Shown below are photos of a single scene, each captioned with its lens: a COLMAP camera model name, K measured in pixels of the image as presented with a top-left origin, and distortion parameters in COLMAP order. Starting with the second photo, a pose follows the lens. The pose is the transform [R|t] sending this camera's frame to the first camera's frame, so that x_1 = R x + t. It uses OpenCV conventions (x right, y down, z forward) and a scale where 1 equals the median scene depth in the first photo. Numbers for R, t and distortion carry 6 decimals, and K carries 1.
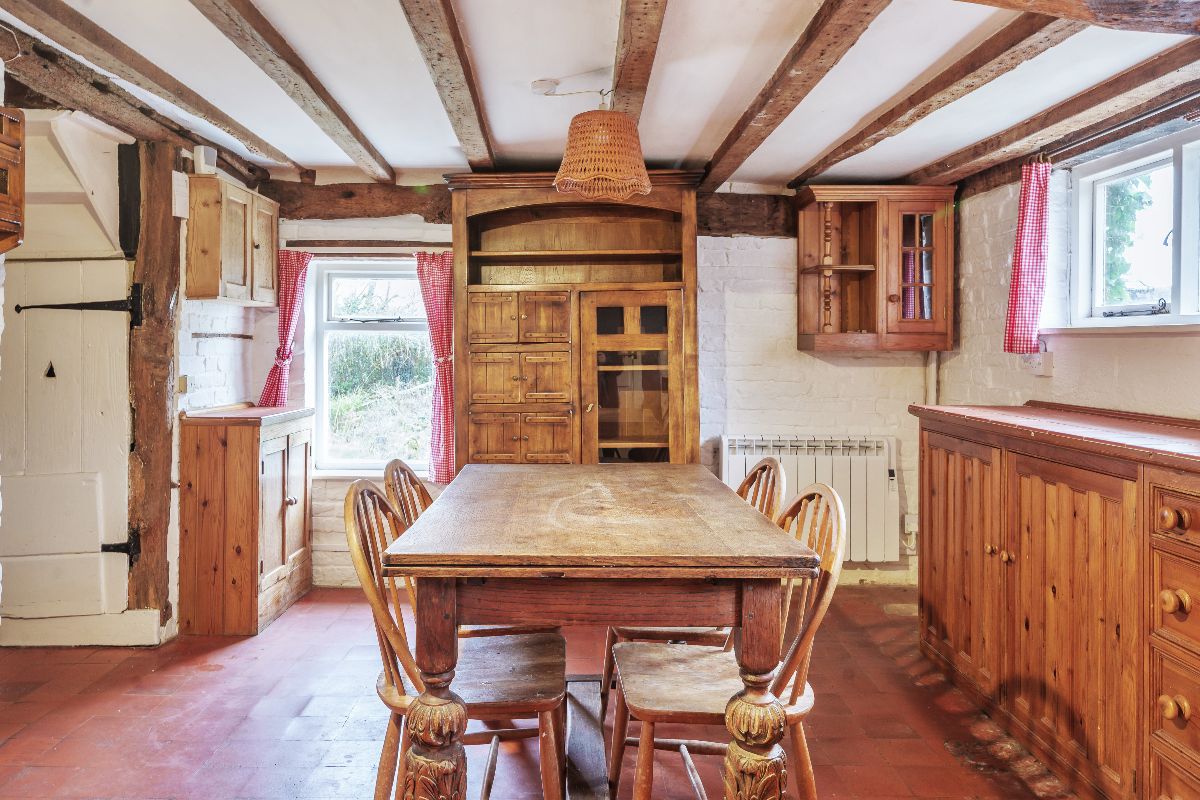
lens RADIAL K [[816.2, 0, 584.4], [0, 816.2, 334.4], [0, 0, 1]] dist [-0.000573, -0.001094]
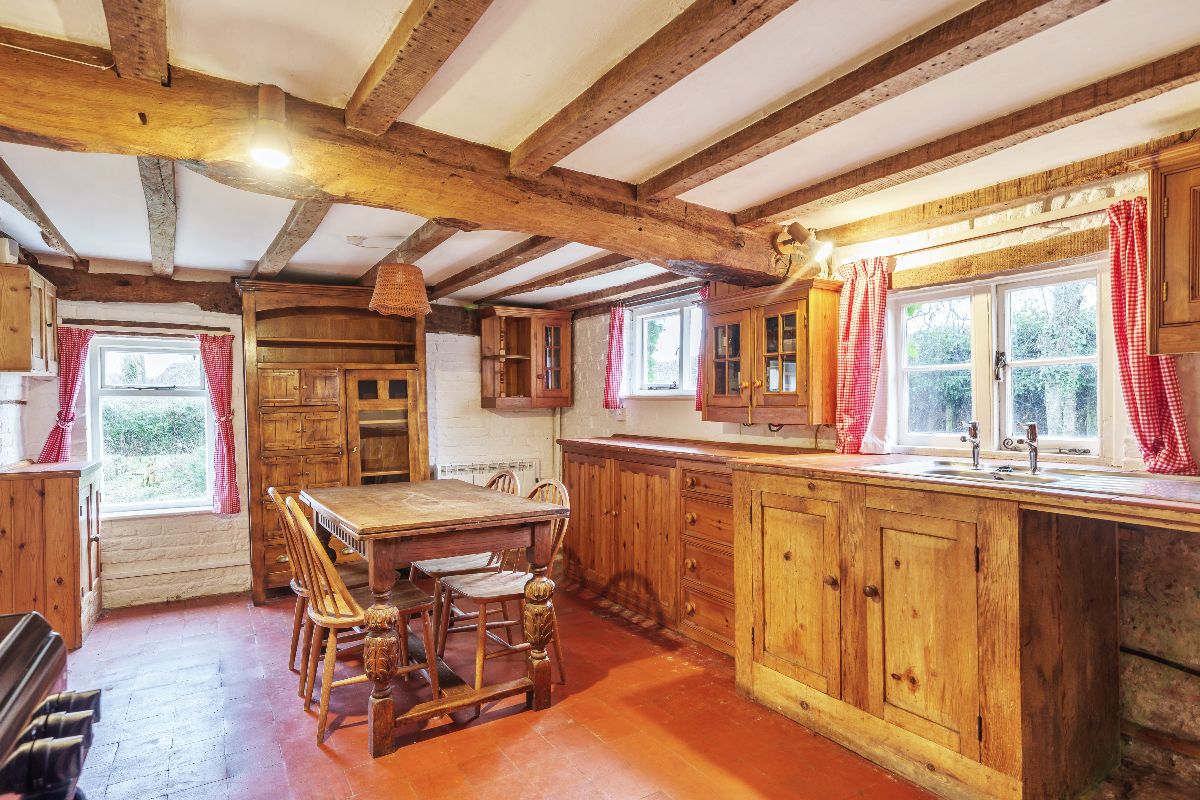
lens RADIAL K [[635.5, 0, 601.6], [0, 635.5, 405.0], [0, 0, 1]] dist [-0.002781, -0.001026]
pose [[0.850254, -0.010684, 0.526264, -0.223497], [-0.000775, 0.999767, 0.021549, -0.015024], [-0.526372, -0.018730, 0.850048, -0.200243]]
